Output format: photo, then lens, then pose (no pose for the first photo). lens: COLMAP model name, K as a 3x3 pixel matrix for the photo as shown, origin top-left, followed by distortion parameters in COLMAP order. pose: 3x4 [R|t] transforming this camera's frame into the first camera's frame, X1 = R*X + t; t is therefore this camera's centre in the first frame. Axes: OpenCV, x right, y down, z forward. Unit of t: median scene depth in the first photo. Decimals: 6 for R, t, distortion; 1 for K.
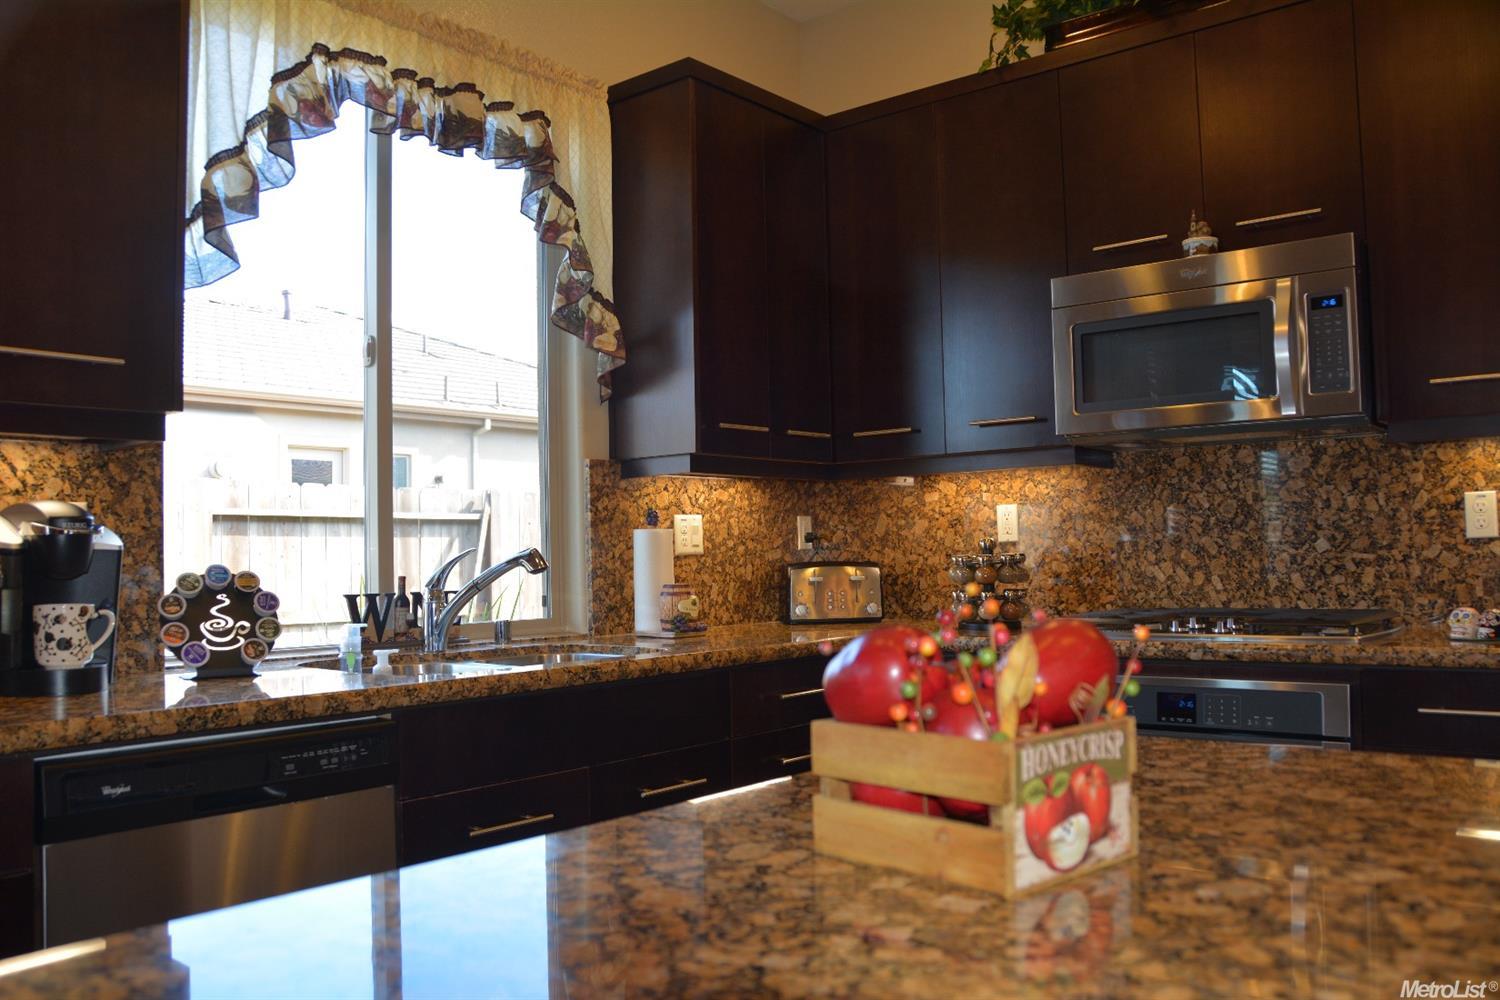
lens RADIAL K [[1224.3, 0, 751.8], [0, 1224.3, 495.9], [0, 0, 1]] dist [-0.060484, -0.004968]
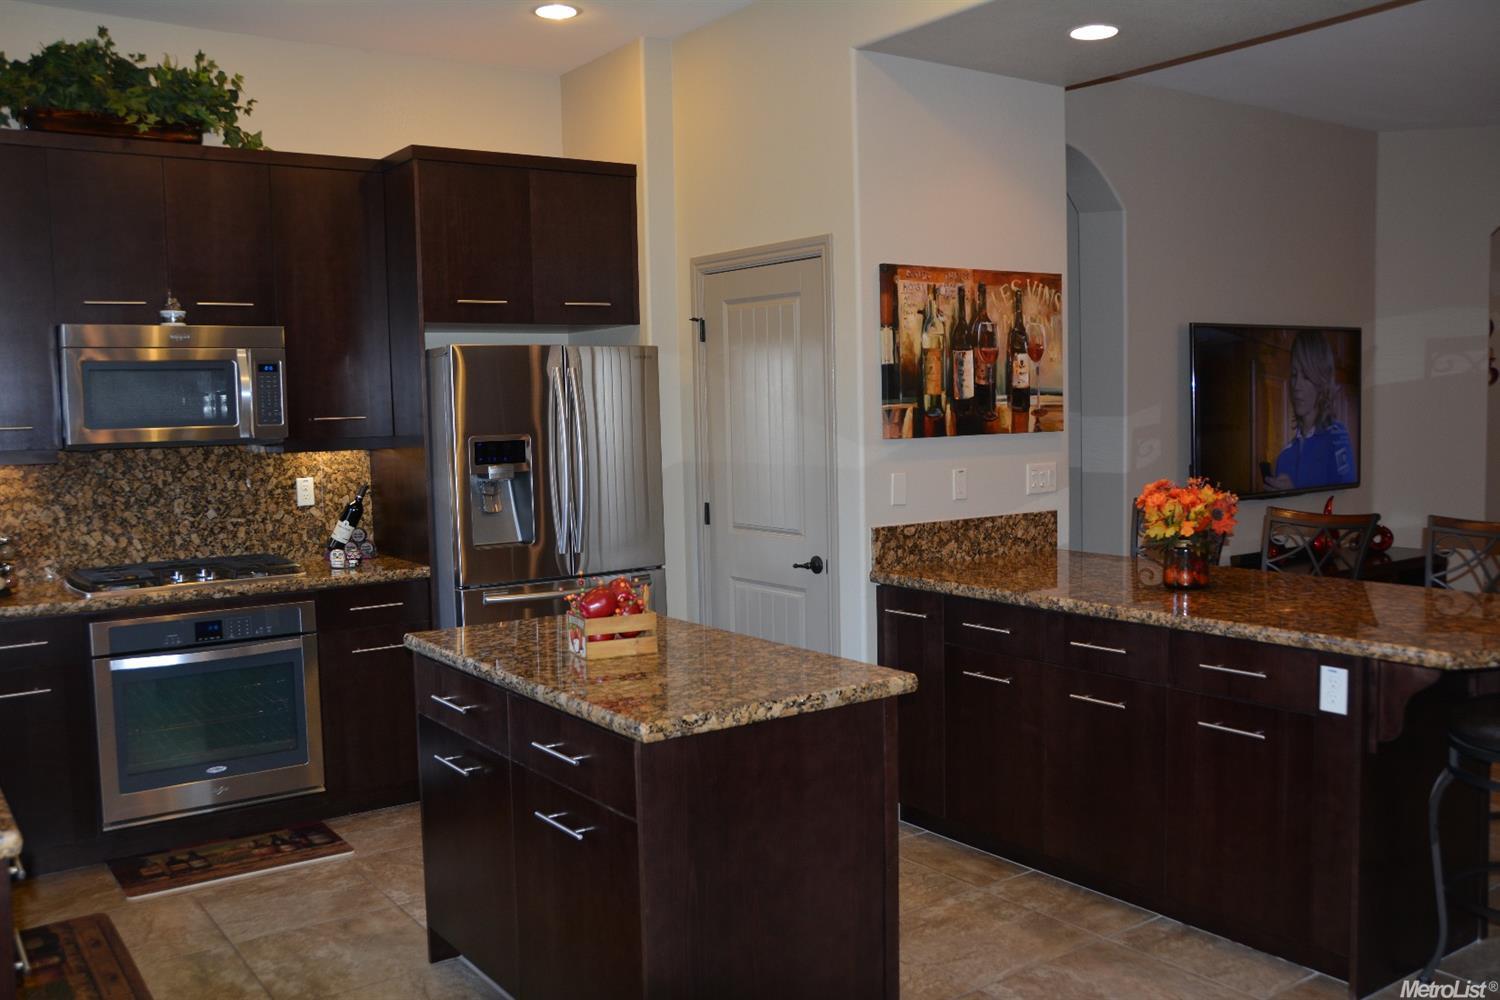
lens RADIAL K [[1318.2, 0, 749.9], [0, 1318.2, 500.8], [0, 0, 1]] dist [-0.007539, -0.002586]
pose [[0.289794, -0.059188, 0.955257, -0.884501], [-0.028980, 0.997086, 0.070572, -0.109276], [-0.956650, -0.048135, 0.287234, -0.111950]]
